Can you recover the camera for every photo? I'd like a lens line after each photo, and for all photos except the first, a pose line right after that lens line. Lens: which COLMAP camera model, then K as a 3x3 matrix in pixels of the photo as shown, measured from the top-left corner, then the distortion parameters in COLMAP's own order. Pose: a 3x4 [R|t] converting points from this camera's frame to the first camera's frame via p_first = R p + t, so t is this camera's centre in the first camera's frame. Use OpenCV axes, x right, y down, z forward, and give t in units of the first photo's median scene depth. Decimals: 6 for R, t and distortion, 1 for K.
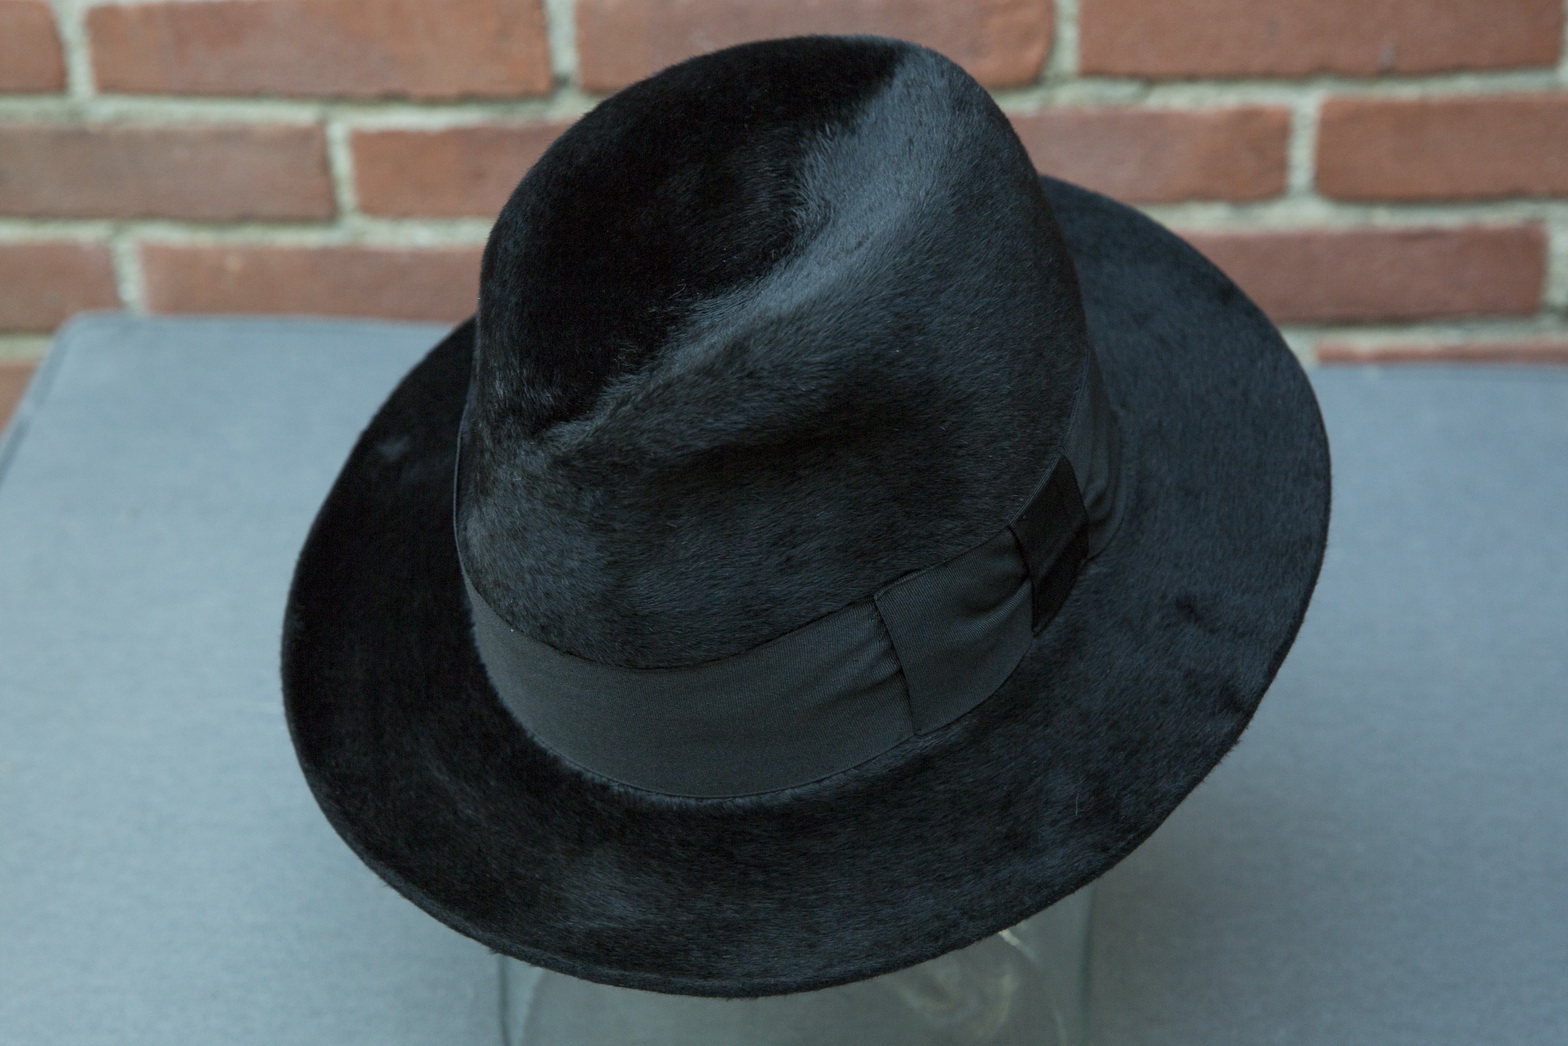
lens RADIAL K [[3254.5, 0, 784.0], [0, 3254.5, 523.0], [0, 0, 1]] dist [0.093550, 0.148237]
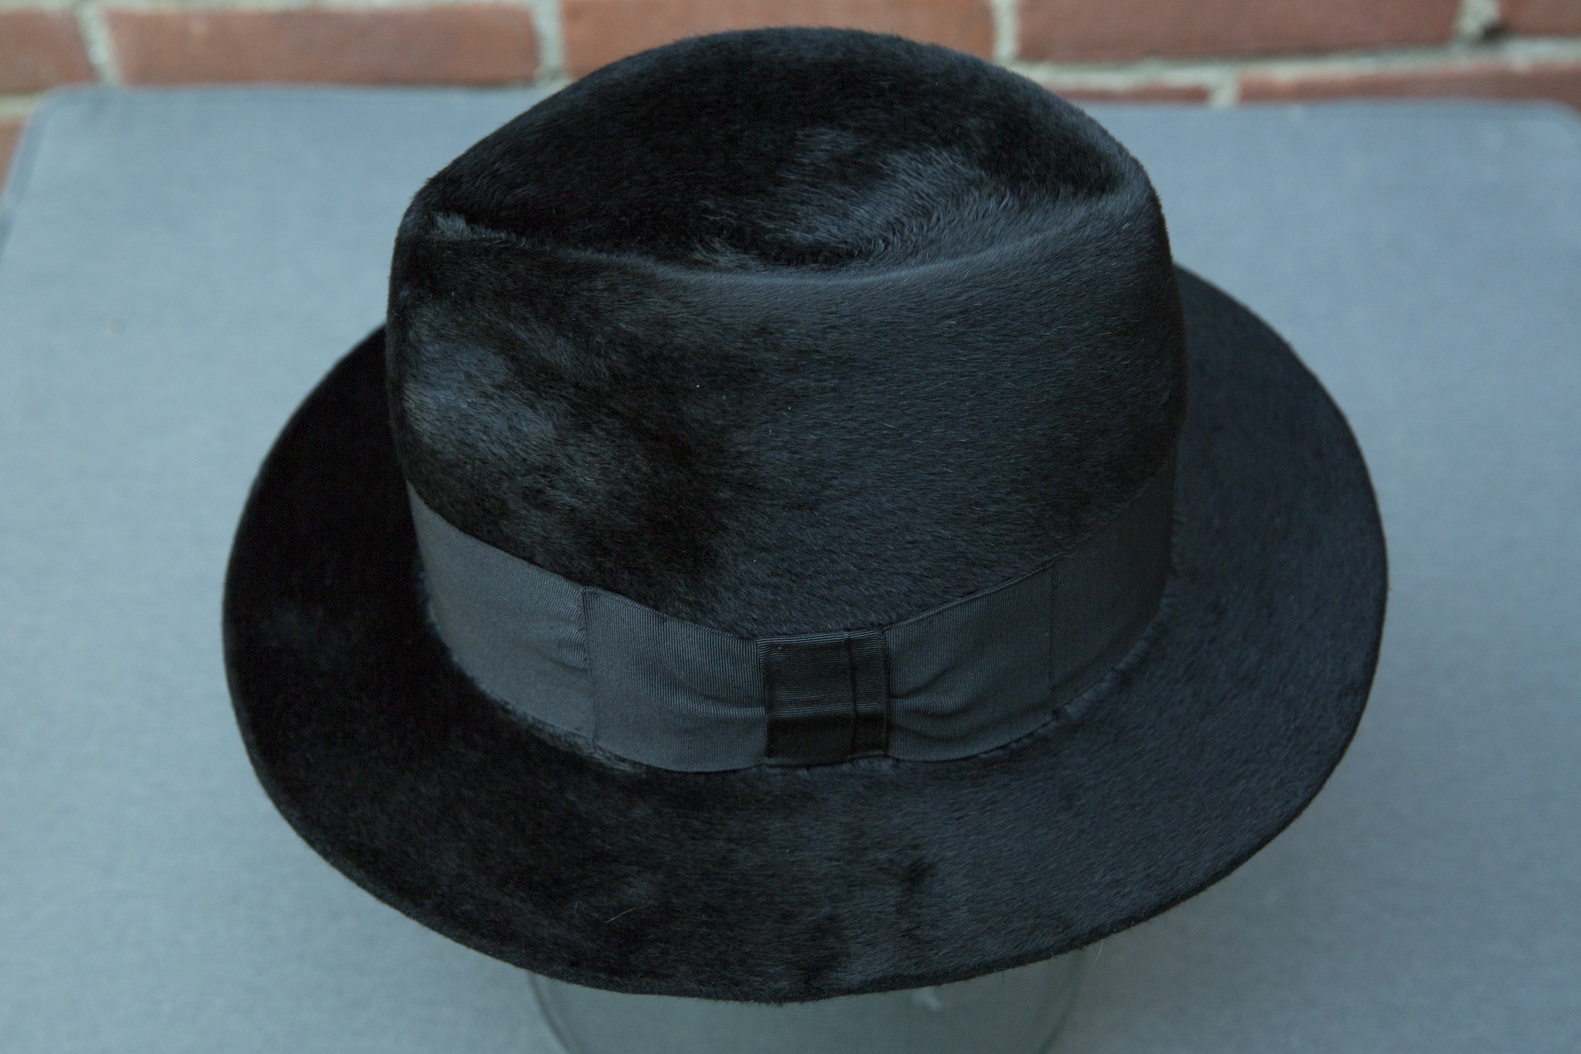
lens RADIAL K [[2388.2, 0, 759.1], [0, 2388.2, 522.2], [0, 0, 1]] dist [0.011290, 0.012339]
pose [[0.562920, 0.665961, -0.489508, 0.364916], [-0.615480, 0.733053, 0.289512, -0.211217], [0.551639, 0.138310, 0.822536, 0.451846]]
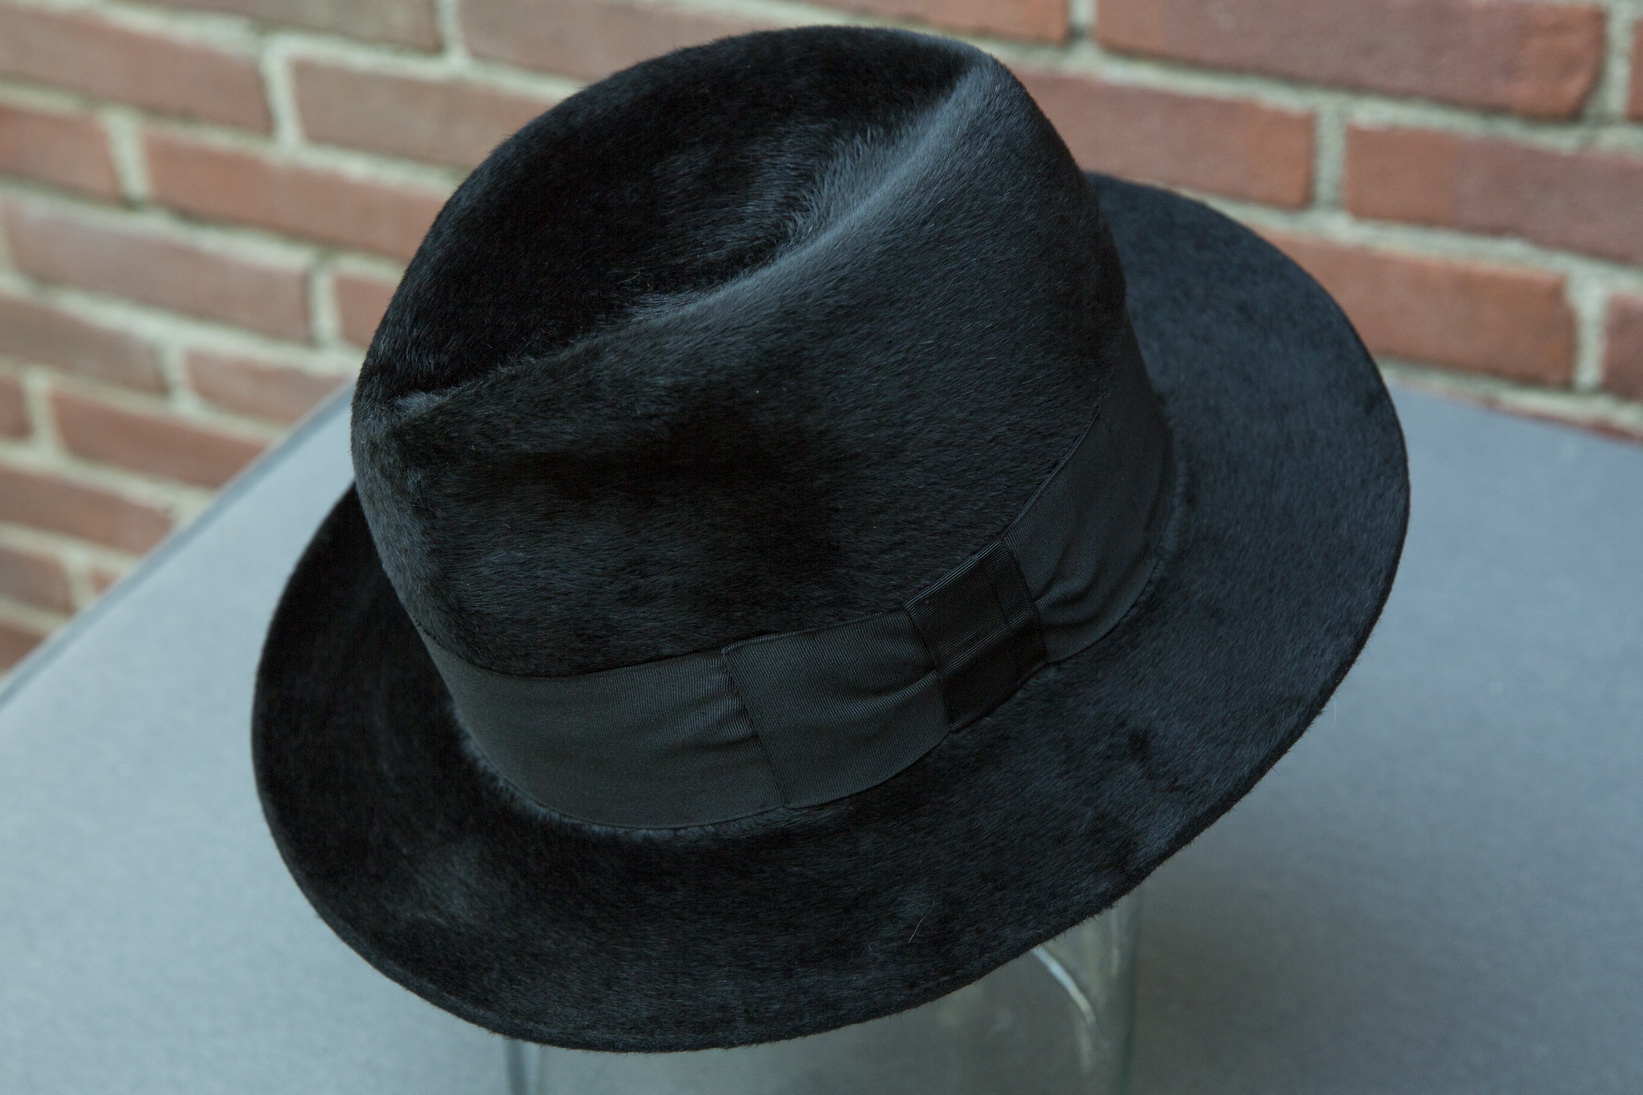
lens RADIAL K [[3159.3, 0, 821.5], [0, 3159.3, 547.5], [0, 0, 1]] dist [0.068116, 0.141605]
pose [[0.908672, 0.222320, -0.353398, 0.348129], [-0.204349, 0.974944, 0.087899, -0.086009], [0.364085, -0.007655, 0.931334, 0.181276]]
